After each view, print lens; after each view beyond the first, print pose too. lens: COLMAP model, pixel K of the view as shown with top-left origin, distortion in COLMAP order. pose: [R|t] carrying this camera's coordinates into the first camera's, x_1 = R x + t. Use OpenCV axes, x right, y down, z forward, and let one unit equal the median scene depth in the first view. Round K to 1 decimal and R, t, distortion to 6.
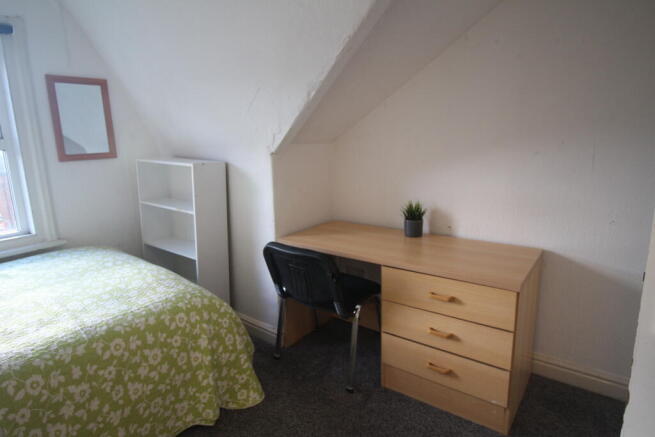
lens RADIAL K [[387.4, 0, 327.7], [0, 387.4, 214.9], [0, 0, 1]] dist [0.008034, -0.007991]
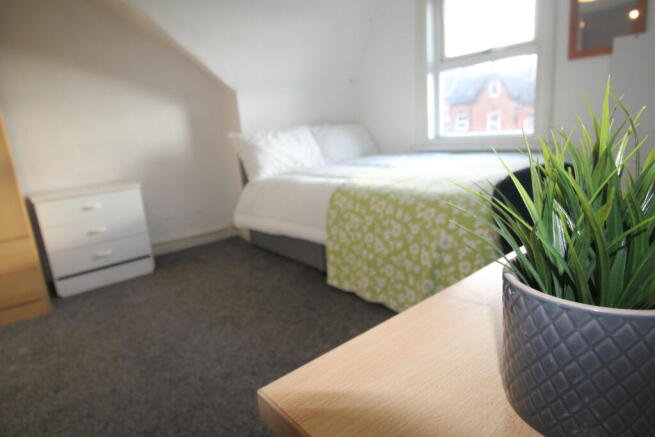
lens RADIAL K [[387.4, 0, 326.8], [0, 387.4, 218.2], [0, 0, 1]] dist [0.008034, -0.007991]
pose [[-0.239886, 0.261469, -0.934927, 0.573610], [-0.120536, 0.947573, 0.295933, 0.024322], [0.963289, 0.183682, -0.195793, 0.922576]]
